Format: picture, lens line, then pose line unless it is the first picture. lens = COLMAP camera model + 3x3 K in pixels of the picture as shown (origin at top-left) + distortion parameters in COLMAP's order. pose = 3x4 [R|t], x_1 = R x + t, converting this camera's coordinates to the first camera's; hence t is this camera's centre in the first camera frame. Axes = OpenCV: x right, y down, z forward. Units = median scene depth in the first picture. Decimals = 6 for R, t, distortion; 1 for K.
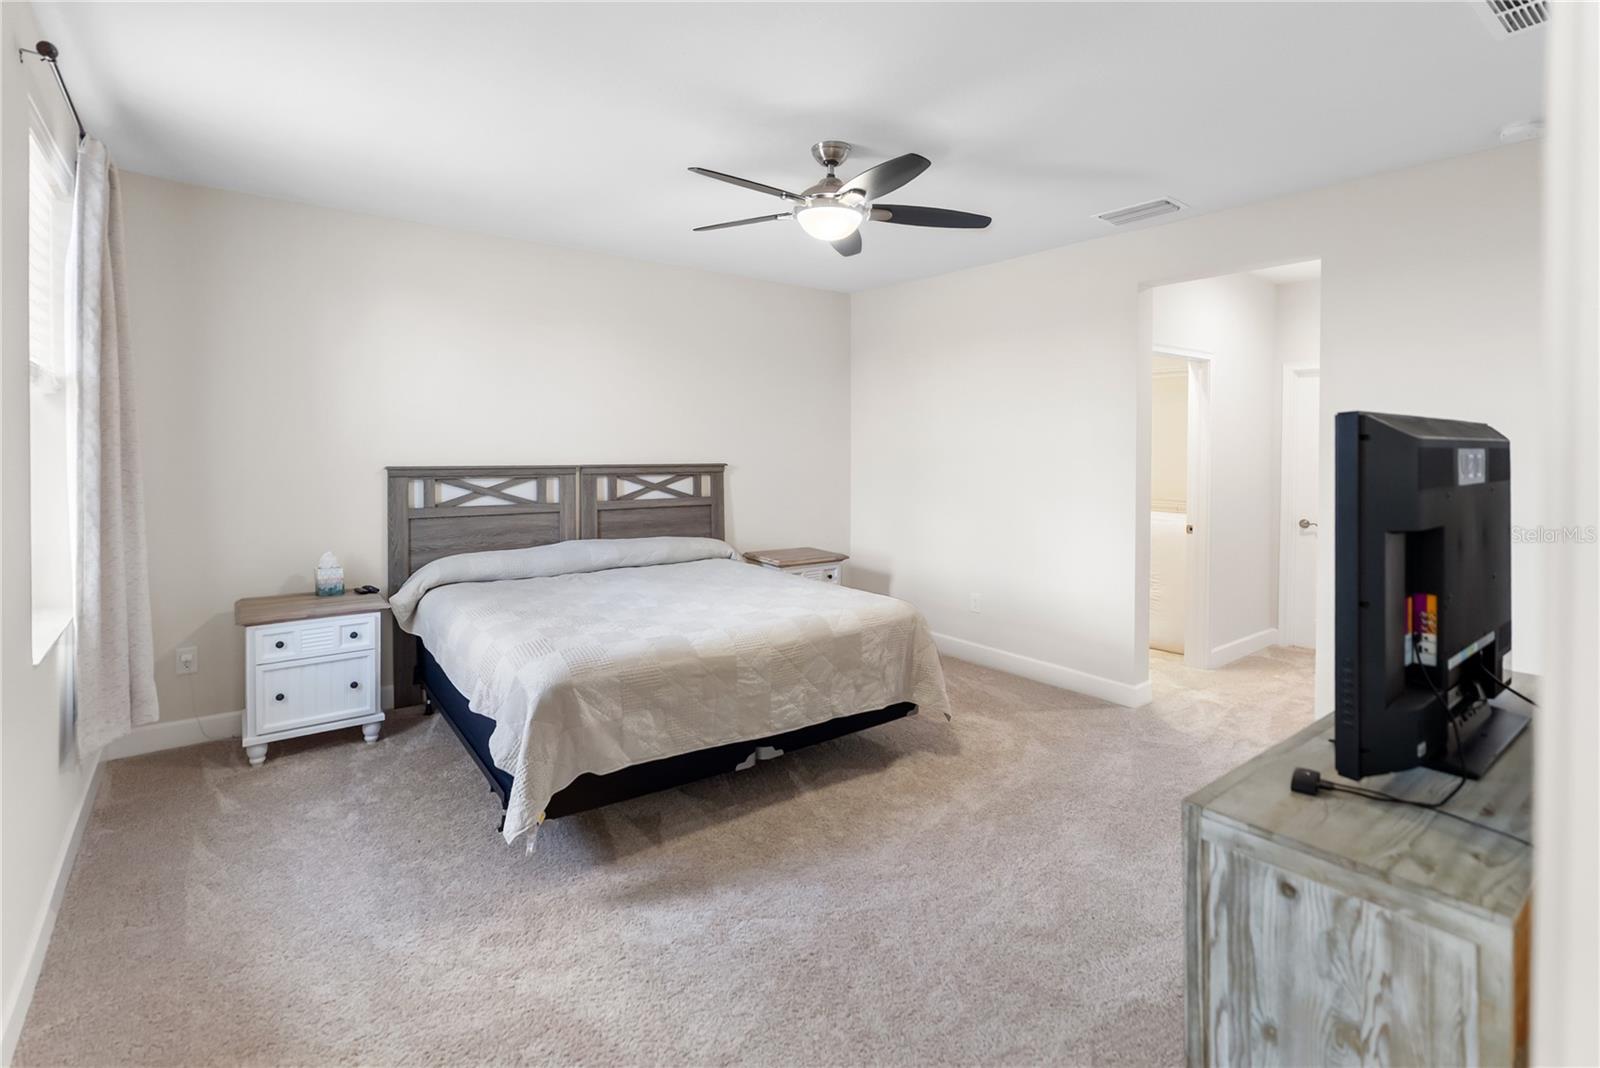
lens RADIAL K [[752.3, 0, 792.8], [0, 752.3, 462.8], [0, 0, 1]] dist [-0.001871, 0.000543]
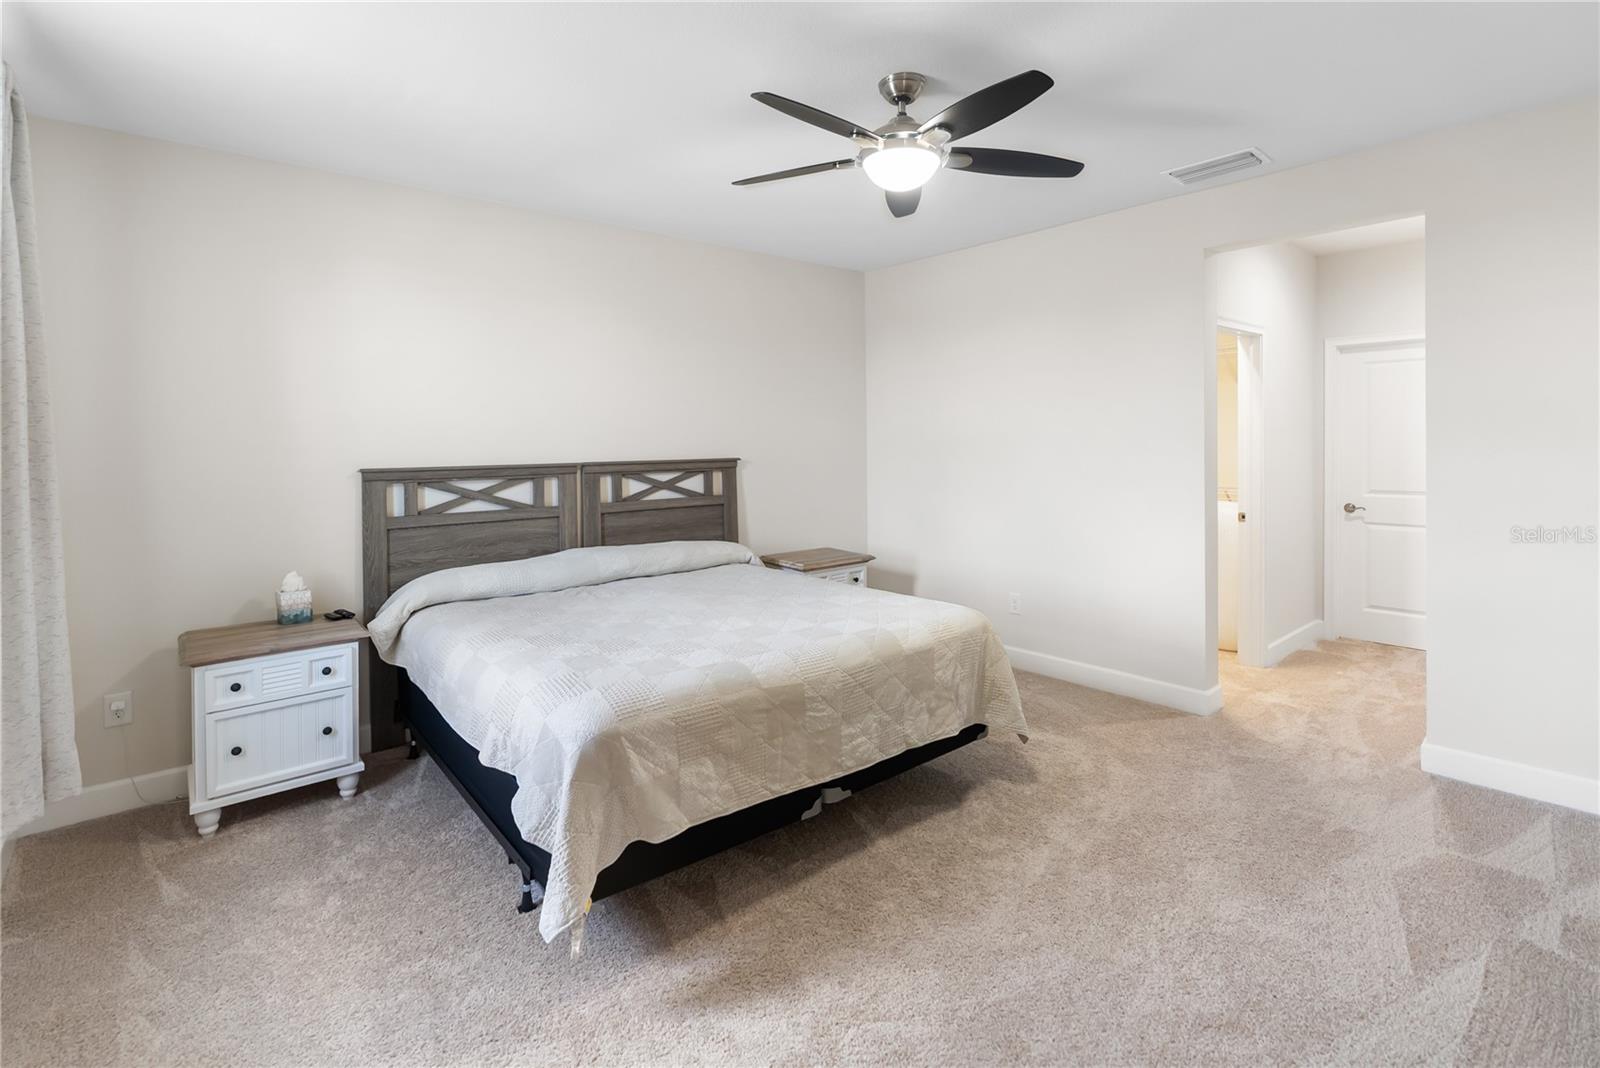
lens RADIAL K [[761.6, 0, 798.0], [0, 761.6, 444.1], [0, 0, 1]] dist [0.000516, -0.000847]
pose [[0.998472, -0.021802, 0.050768, -0.101723], [0.022807, 0.999554, -0.019300, 0.005541], [-0.050324, 0.020429, 0.998524, 0.127599]]
